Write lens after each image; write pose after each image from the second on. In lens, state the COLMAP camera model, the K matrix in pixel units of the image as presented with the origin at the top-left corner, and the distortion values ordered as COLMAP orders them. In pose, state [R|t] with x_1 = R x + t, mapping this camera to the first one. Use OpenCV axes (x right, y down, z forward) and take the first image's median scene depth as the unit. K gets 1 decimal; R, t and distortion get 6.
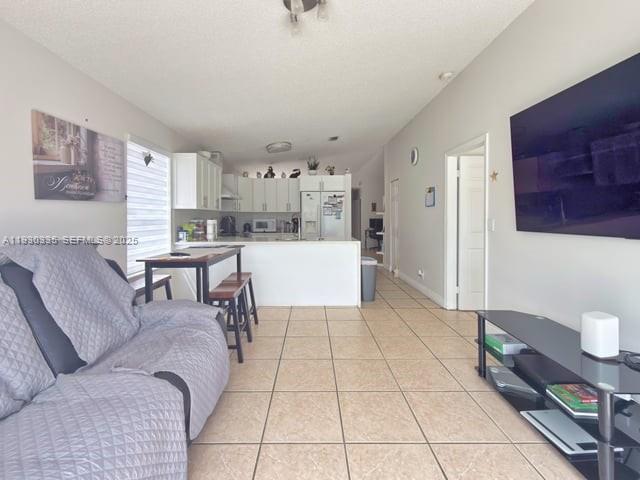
lens RADIAL K [[274.4, 0, 306.4], [0, 274.4, 218.3], [0, 0, 1]] dist [-0.003054, 0.000762]
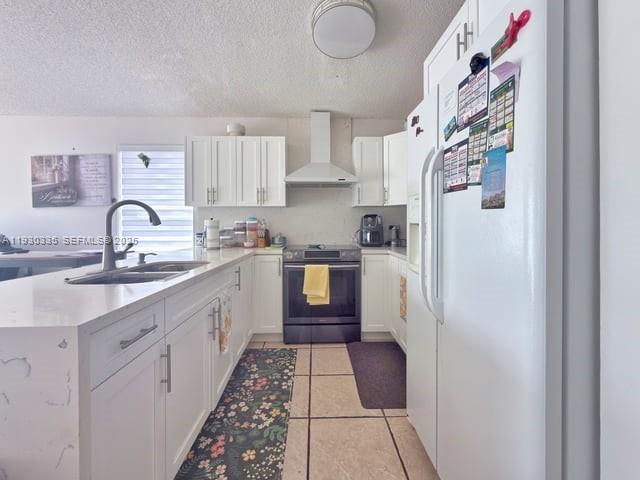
lens RADIAL K [[260.1, 0, 323.1], [0, 260.1, 225.9], [0, 0, 1]] dist [-0.002955, 0.000964]
pose [[0.056649, 0.009021, -0.998353, 0.436326], [0.001122, 0.999958, 0.009099, 0.018767], [0.998394, -0.001636, 0.056637, 1.589980]]
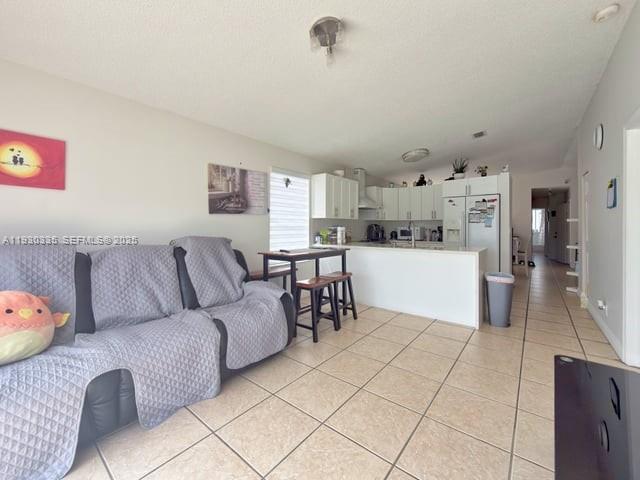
lens RADIAL K [[260.1, 0, 320.9], [0, 260.1, 226.3], [0, 0, 1]] dist [-0.002955, 0.000964]
pose [[0.788080, 0.000418, -0.615573, 0.358494], [-0.003372, 0.999988, -0.003637, 0.008814], [0.615563, 0.004942, 0.788072, 0.070282]]
